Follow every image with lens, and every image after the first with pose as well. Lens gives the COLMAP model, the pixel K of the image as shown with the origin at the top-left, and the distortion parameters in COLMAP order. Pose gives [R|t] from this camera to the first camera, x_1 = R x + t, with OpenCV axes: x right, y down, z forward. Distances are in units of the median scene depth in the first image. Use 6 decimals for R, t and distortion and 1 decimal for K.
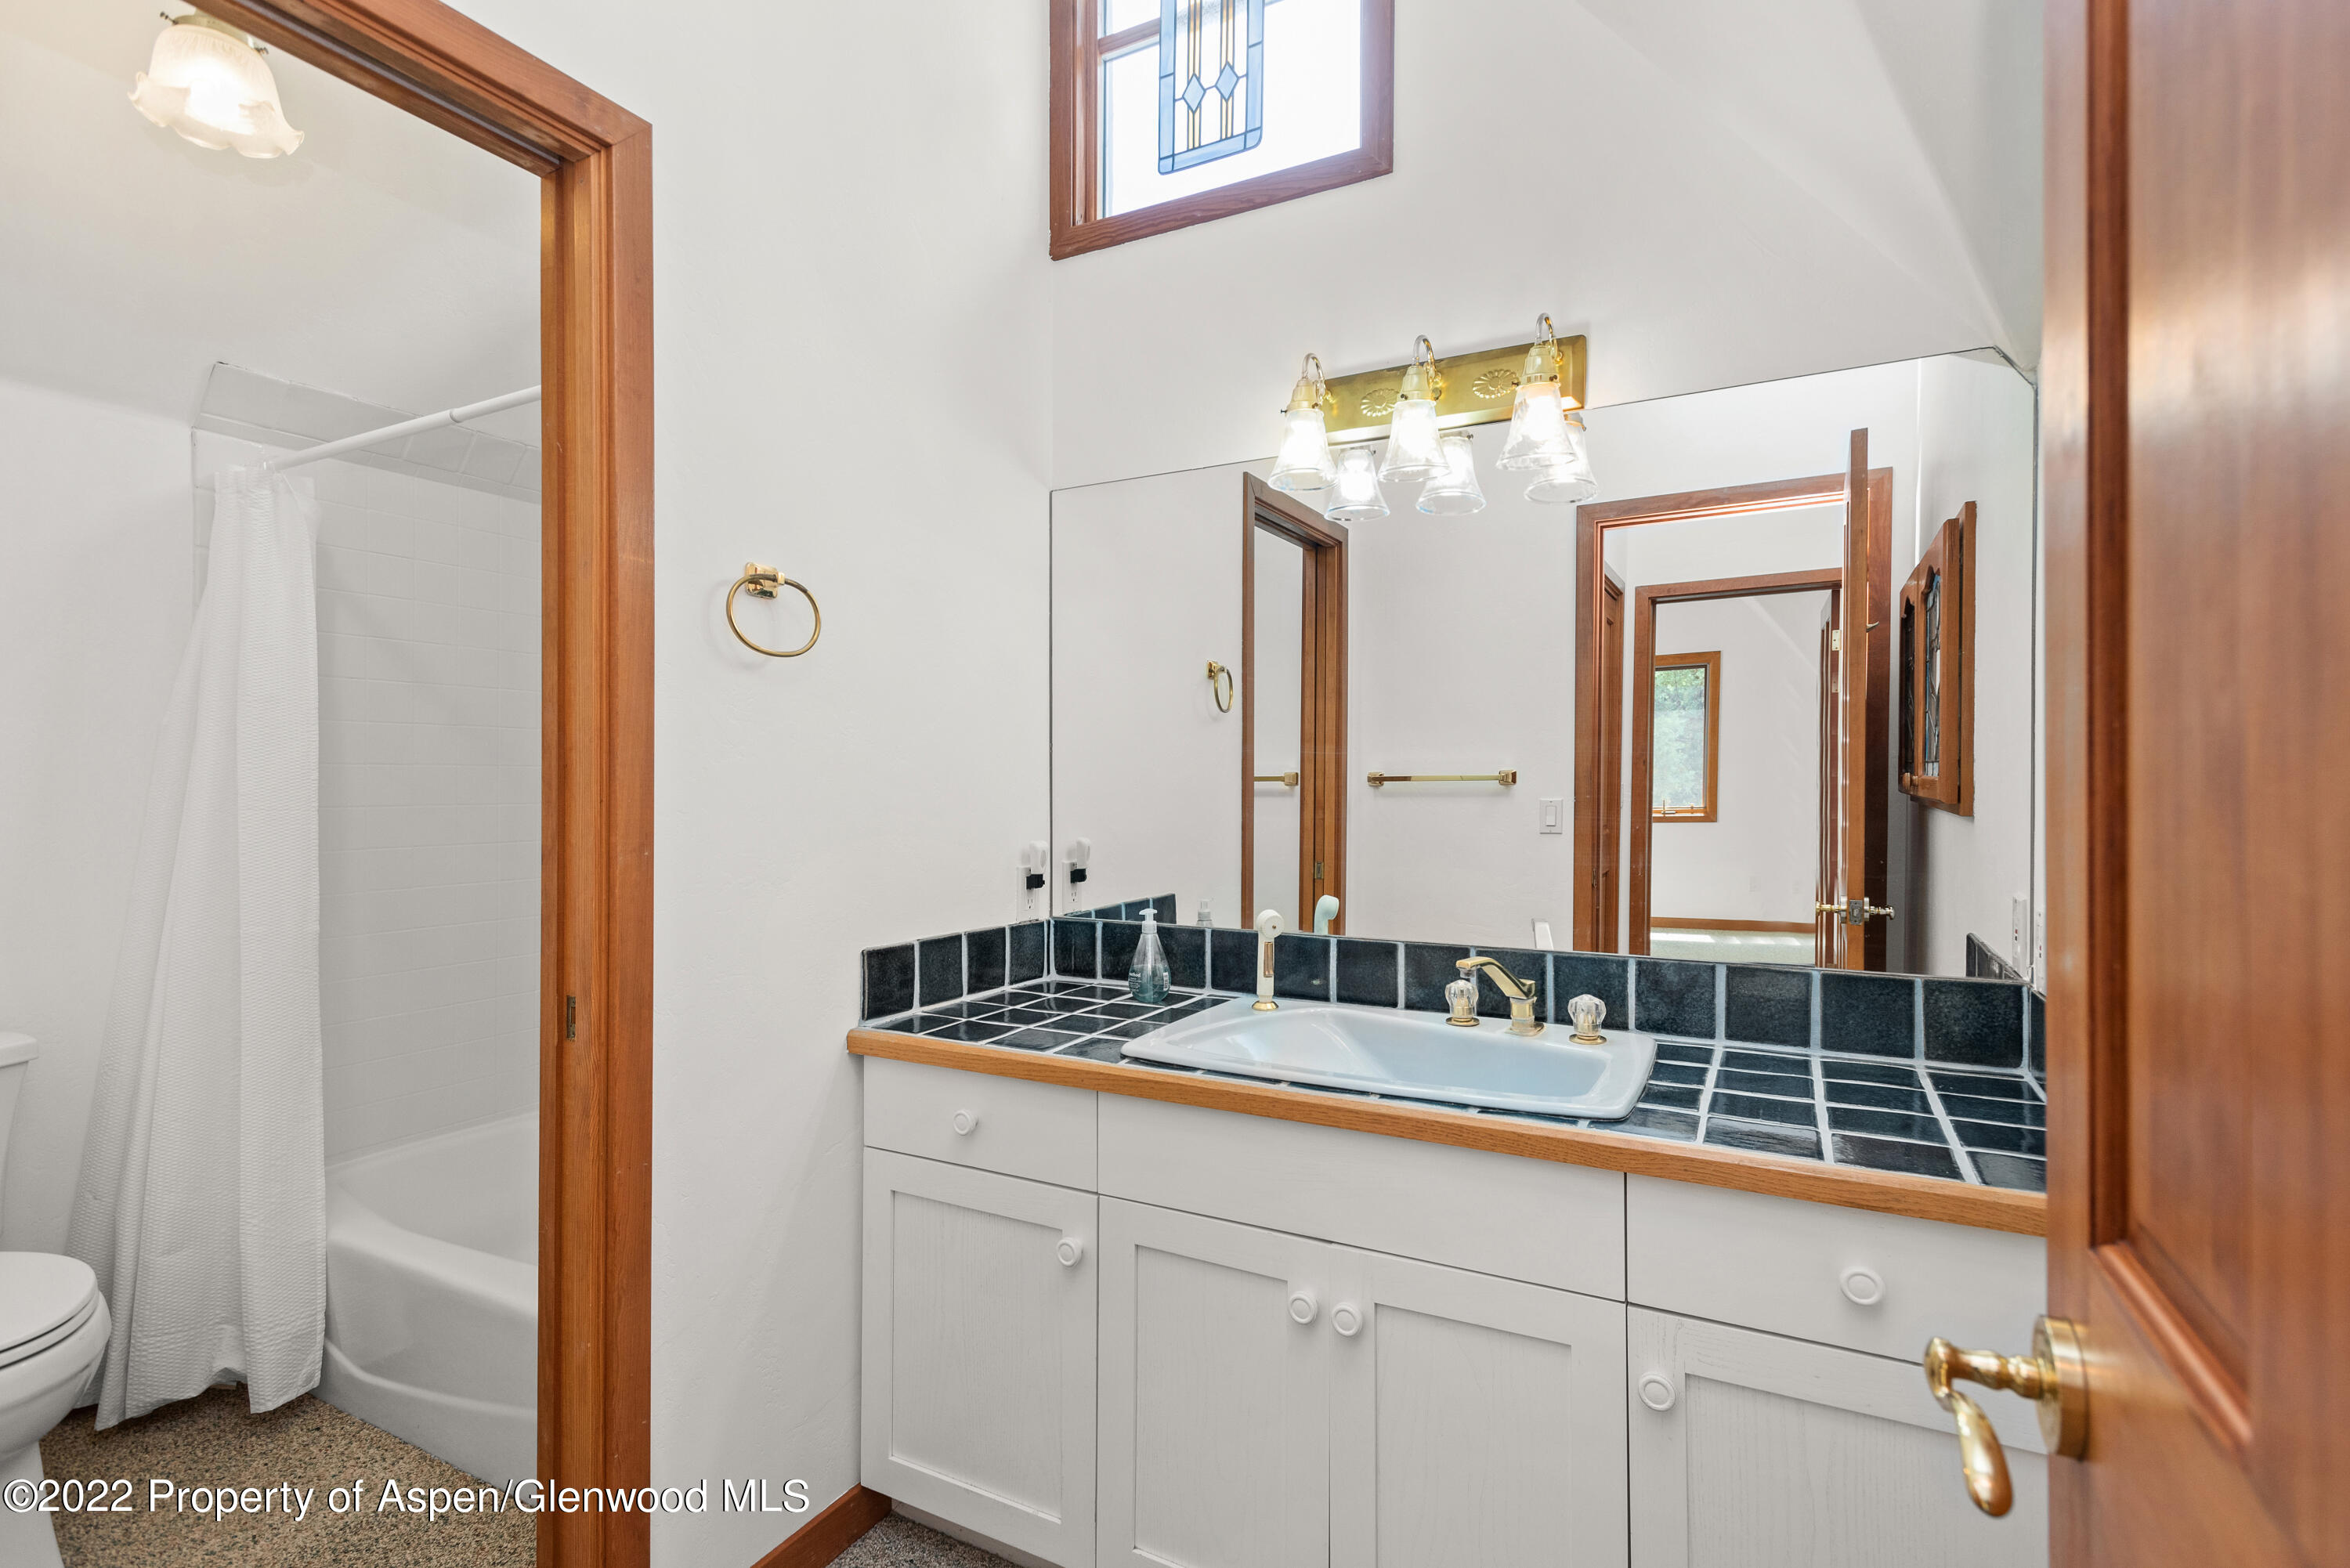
lens RADIAL K [[1111.6, 0, 1180.9], [0, 1111.6, 791.1], [0, 0, 1]] dist [0.008845, -0.001653]
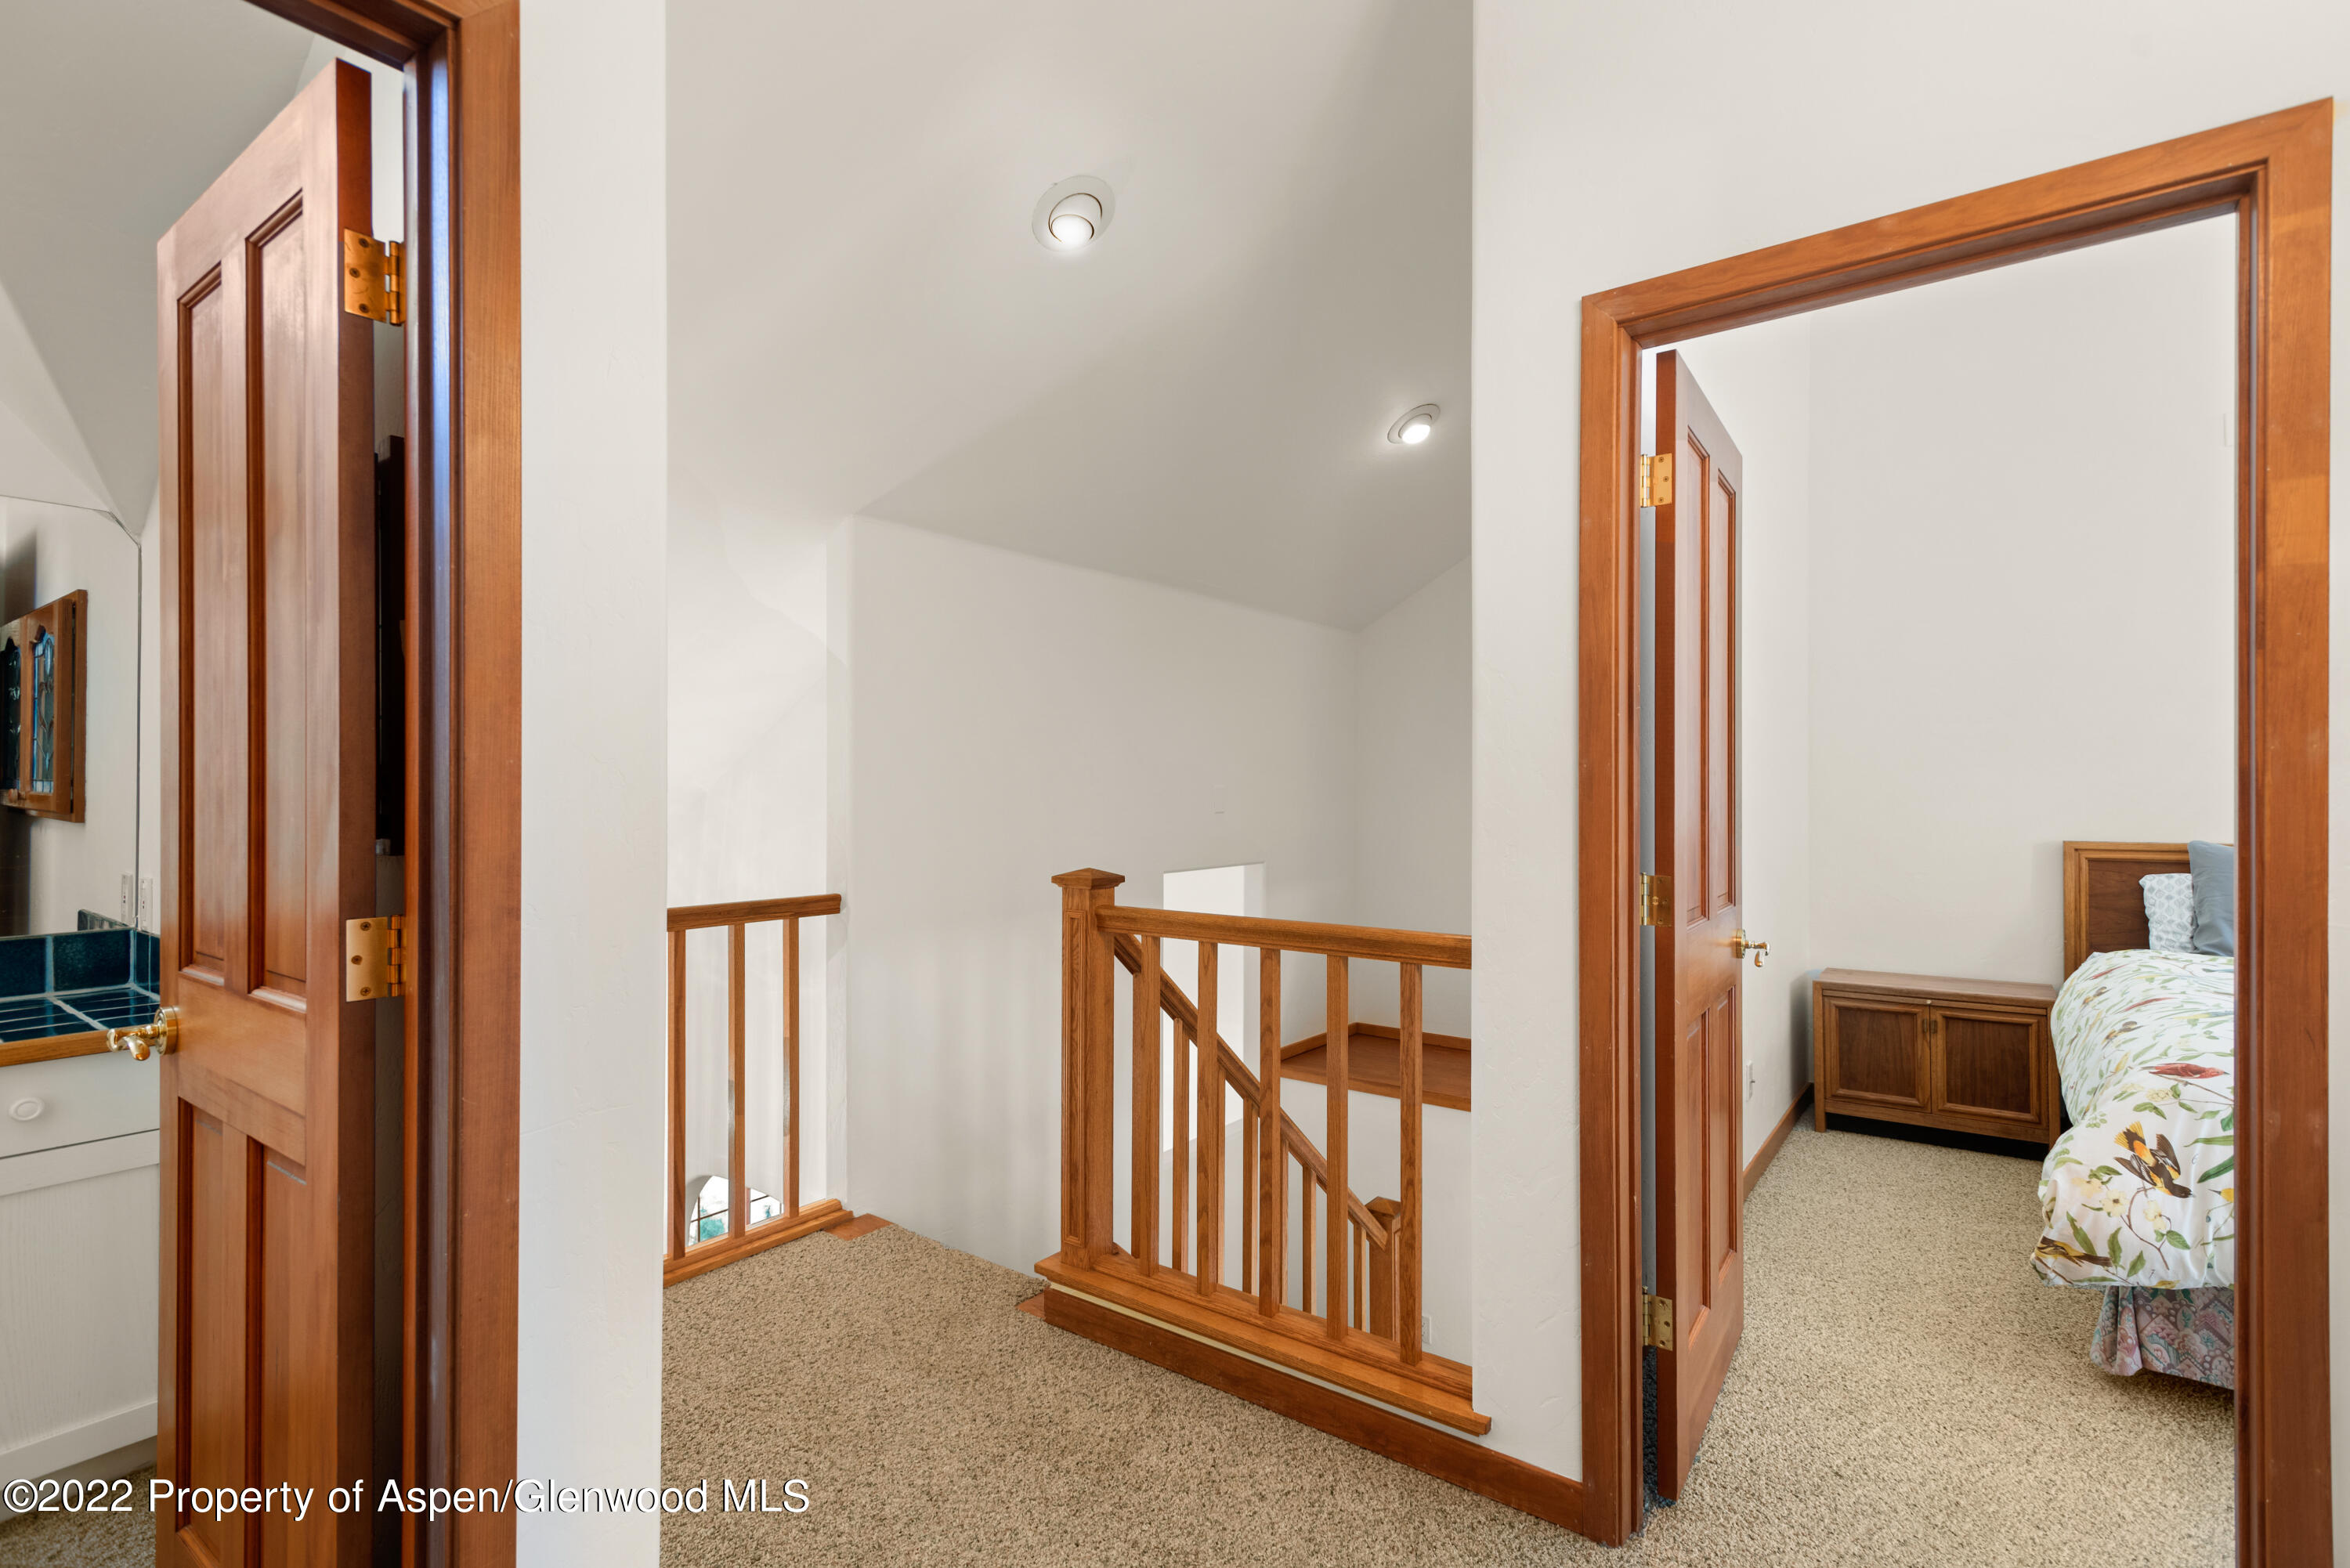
lens RADIAL K [[1111.6, 0, 1182.2], [0, 1111.6, 790.7], [0, 0, 1]] dist [0.008845, -0.001653]
pose [[0.151374, -0.005907, 0.988459, -0.532829], [0.007133, 0.999963, 0.004883, -0.012751], [-0.988451, 0.006312, 0.151411, -0.647034]]
